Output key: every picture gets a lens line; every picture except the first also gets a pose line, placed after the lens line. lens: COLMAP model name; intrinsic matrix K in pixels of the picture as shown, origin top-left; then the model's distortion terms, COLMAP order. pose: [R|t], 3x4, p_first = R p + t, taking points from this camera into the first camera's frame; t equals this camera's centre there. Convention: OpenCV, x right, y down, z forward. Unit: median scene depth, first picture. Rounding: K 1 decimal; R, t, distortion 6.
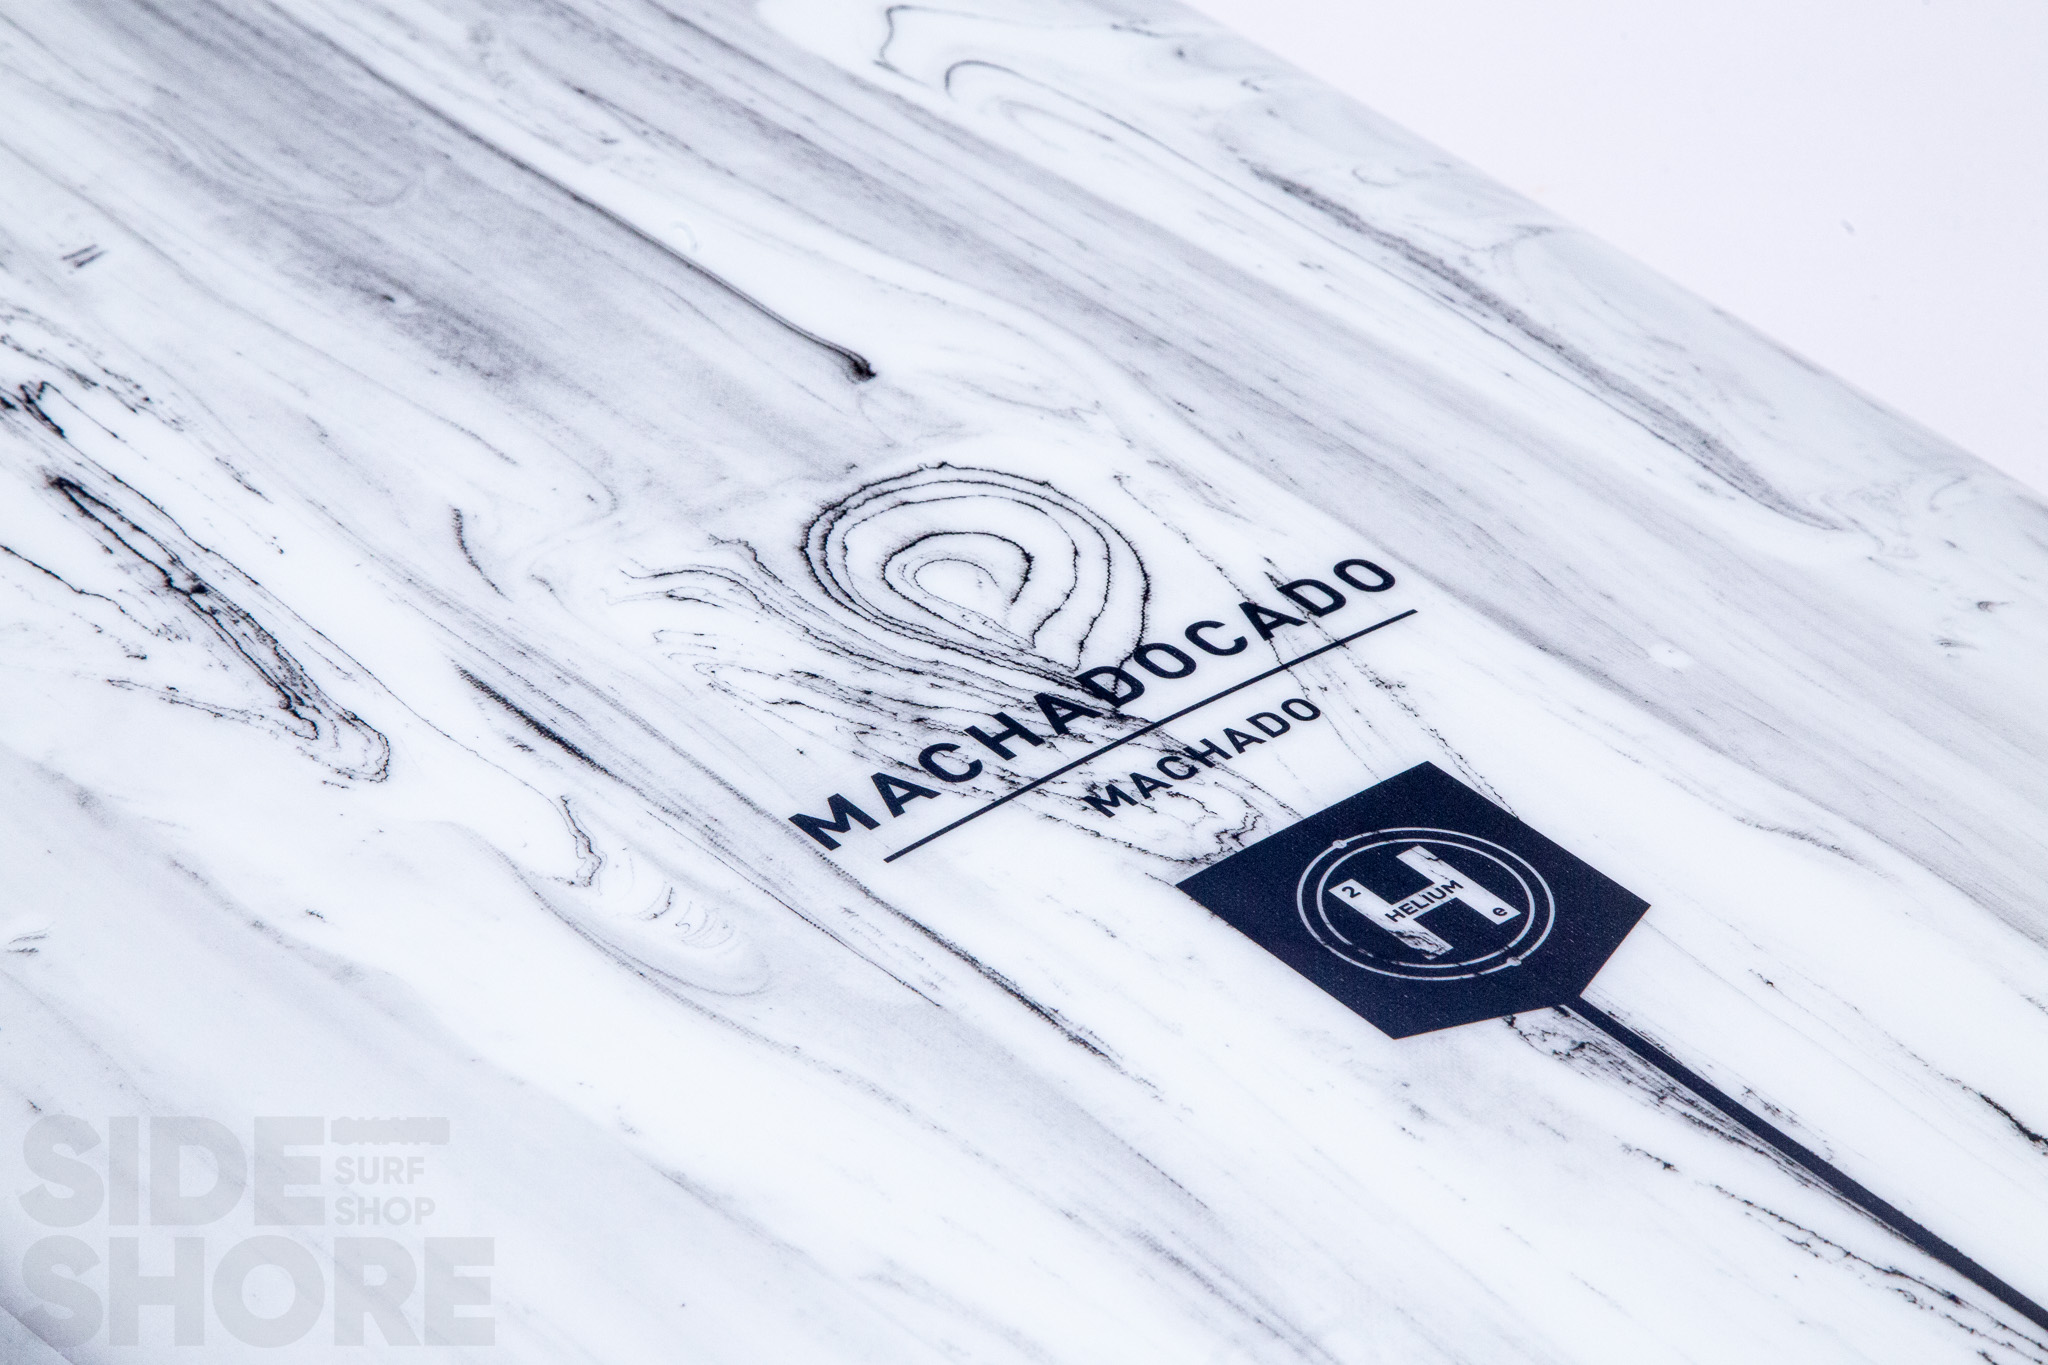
lens RADIAL K [[5359.6, 0, 1026.0], [0, 5359.6, 673.9], [0, 0, 1]] dist [0.426012, 0.000000]
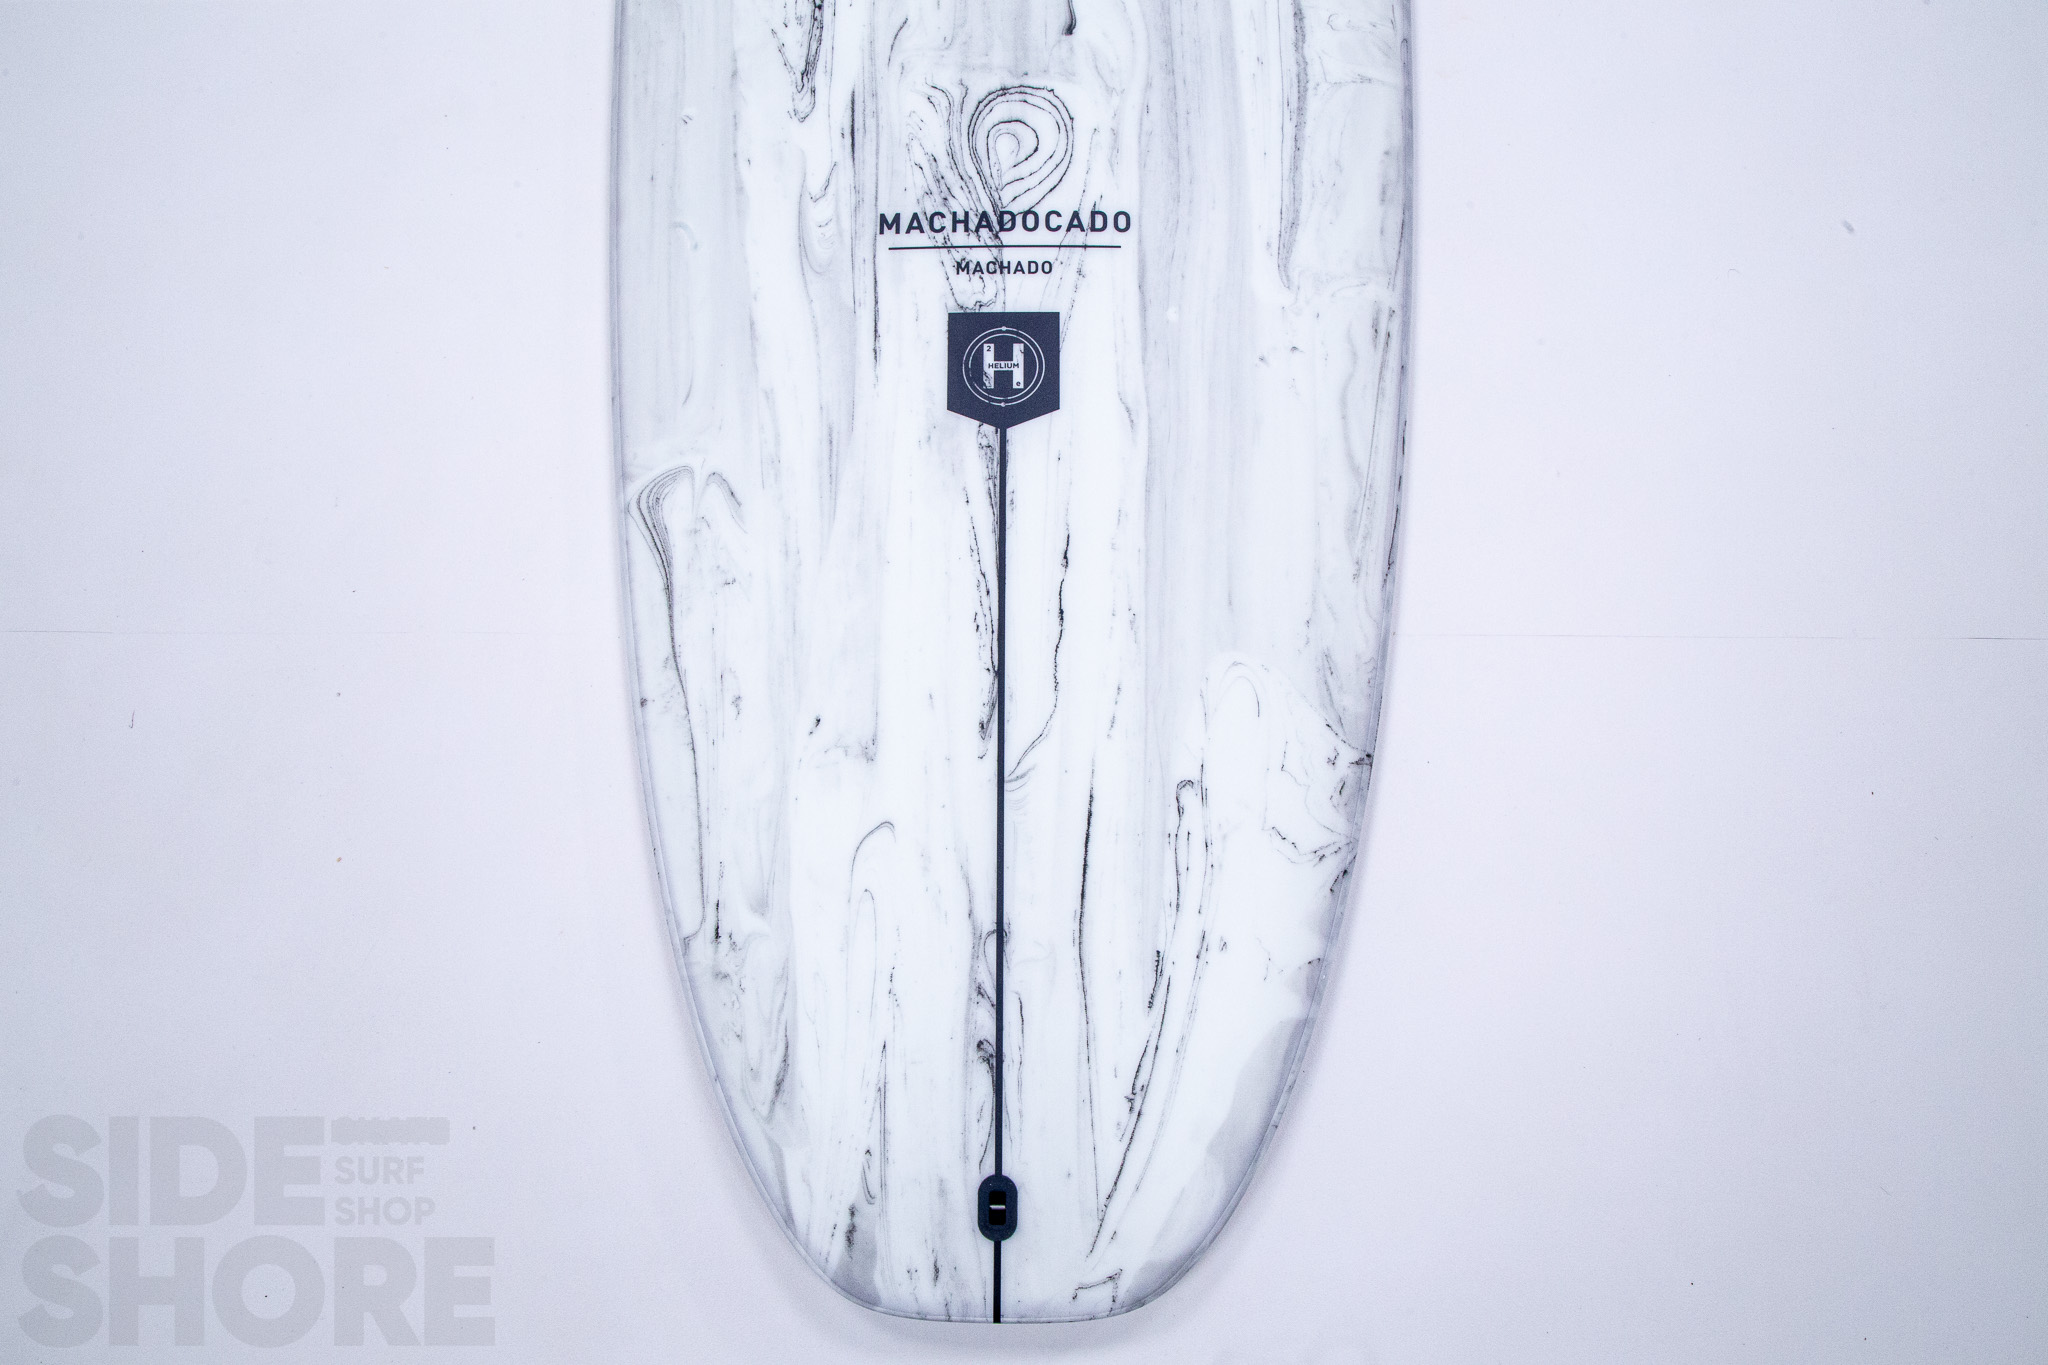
lens RADIAL K [[1653.3, 0, 1033.0], [0, 1653.3, 694.9], [0, 0, 1]] dist [-0.078950, 0.035761]
pose [[0.763325, 0.630542, -0.140536, 0.316778], [-0.331272, 0.568818, 0.752798, -0.532734], [0.554611, -0.528074, 0.643074, 0.271119]]
